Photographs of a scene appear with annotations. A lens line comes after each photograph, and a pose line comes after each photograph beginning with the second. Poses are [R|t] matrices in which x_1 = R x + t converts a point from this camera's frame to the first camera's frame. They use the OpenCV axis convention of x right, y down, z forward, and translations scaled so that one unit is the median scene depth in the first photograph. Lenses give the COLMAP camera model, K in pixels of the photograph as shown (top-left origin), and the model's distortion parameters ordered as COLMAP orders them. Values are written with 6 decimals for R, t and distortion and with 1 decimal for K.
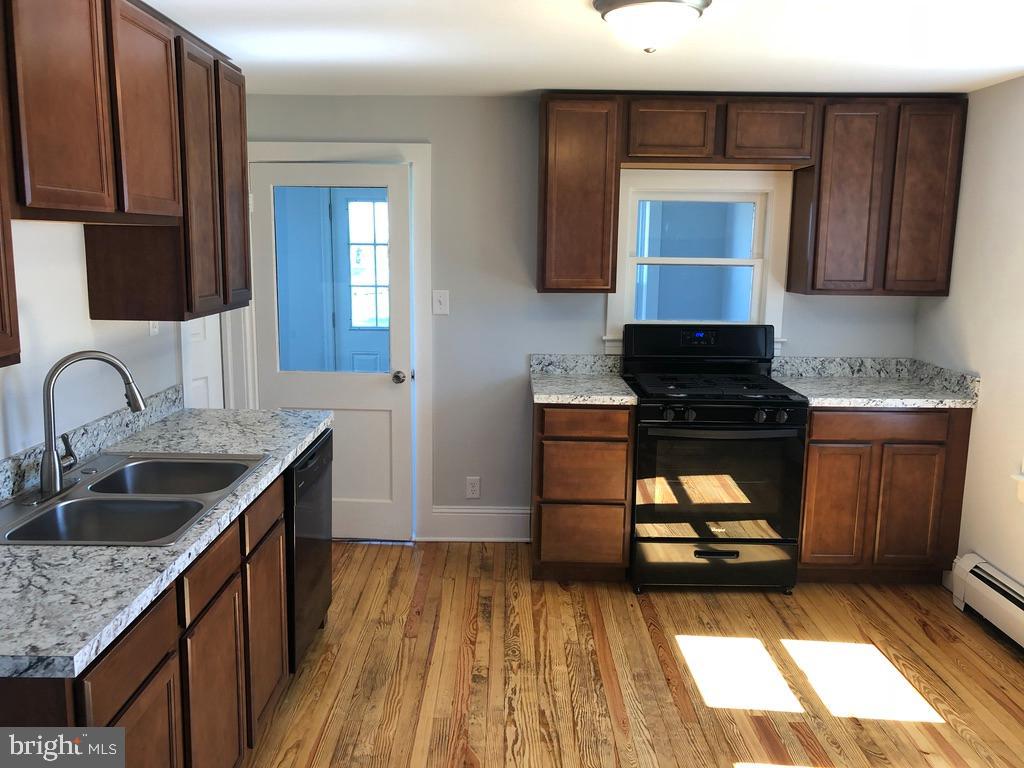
lens RADIAL K [[839.1, 0, 507.8], [0, 839.1, 376.4], [0, 0, 1]] dist [0.029674, -0.005023]
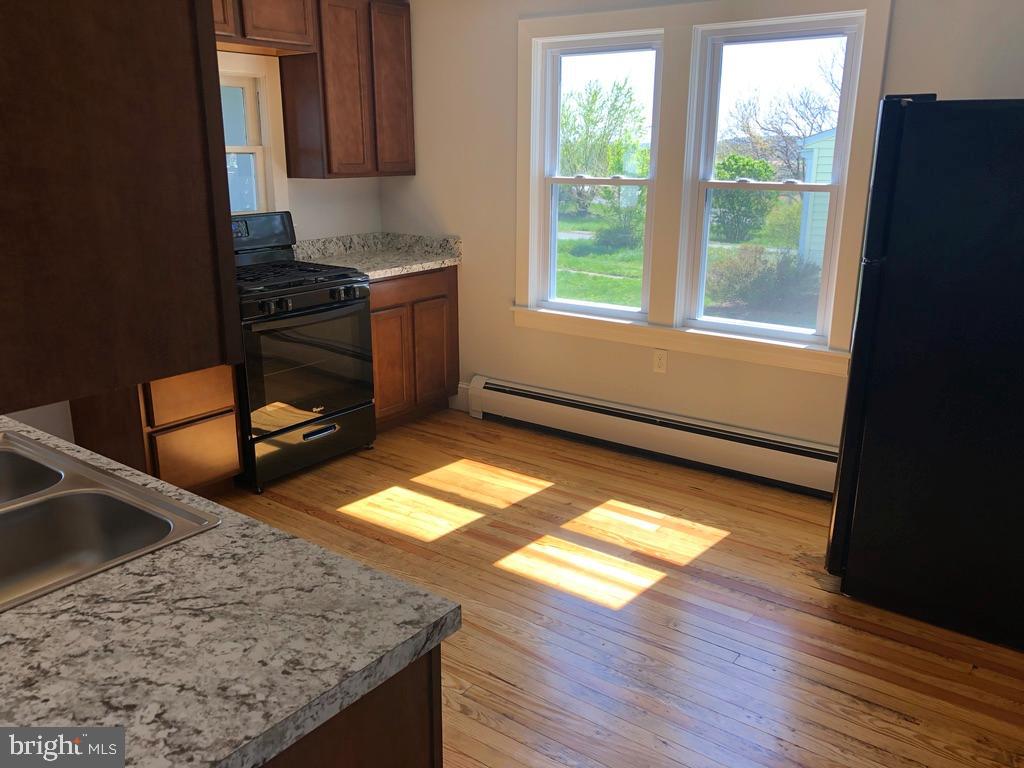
lens RADIAL K [[839.1, 0, 509.1], [0, 839.1, 387.4], [0, 0, 1]] dist [0.029674, -0.005023]
pose [[0.598438, -0.235605, 0.765743, -0.423800], [0.134164, 0.971756, 0.194141, -0.017622], [-0.789856, -0.013446, 0.613145, 0.170506]]
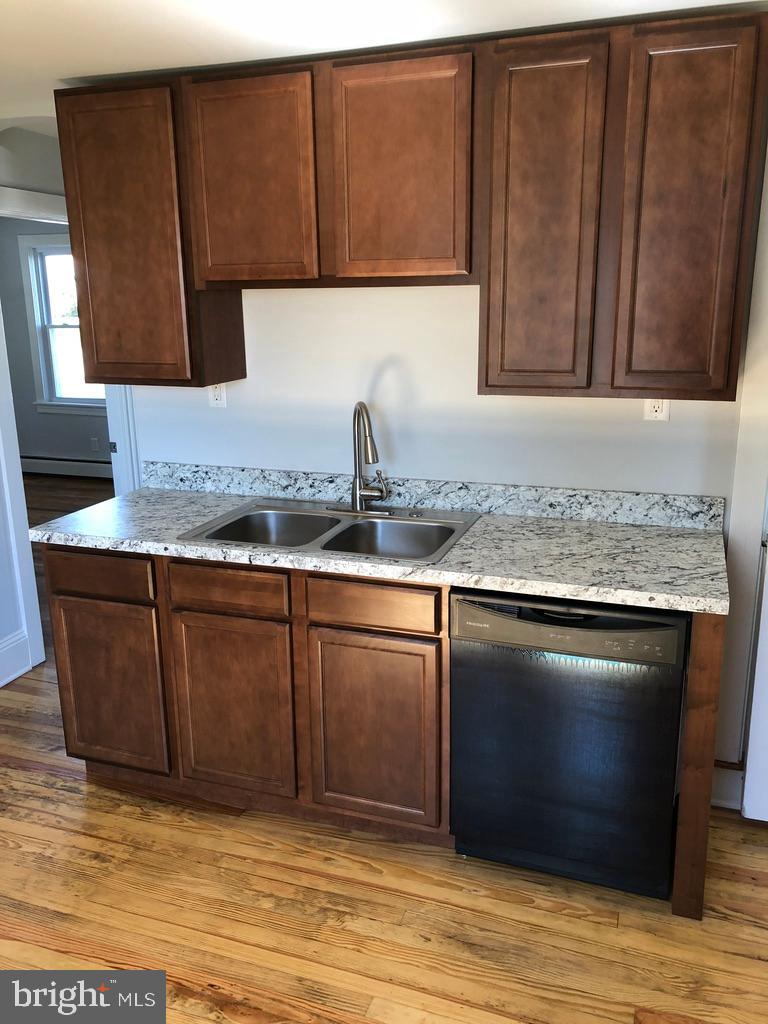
lens RADIAL K [[839.1, 0, 383.6], [0, 839.1, 509.4], [0, 0, 1]] dist [0.029674, -0.005023]
pose [[-0.333432, 0.222461, -0.916152, 0.356935], [-0.142488, 0.948708, 0.282225, -0.076119], [0.931944, 0.224644, -0.284632, 0.506938]]
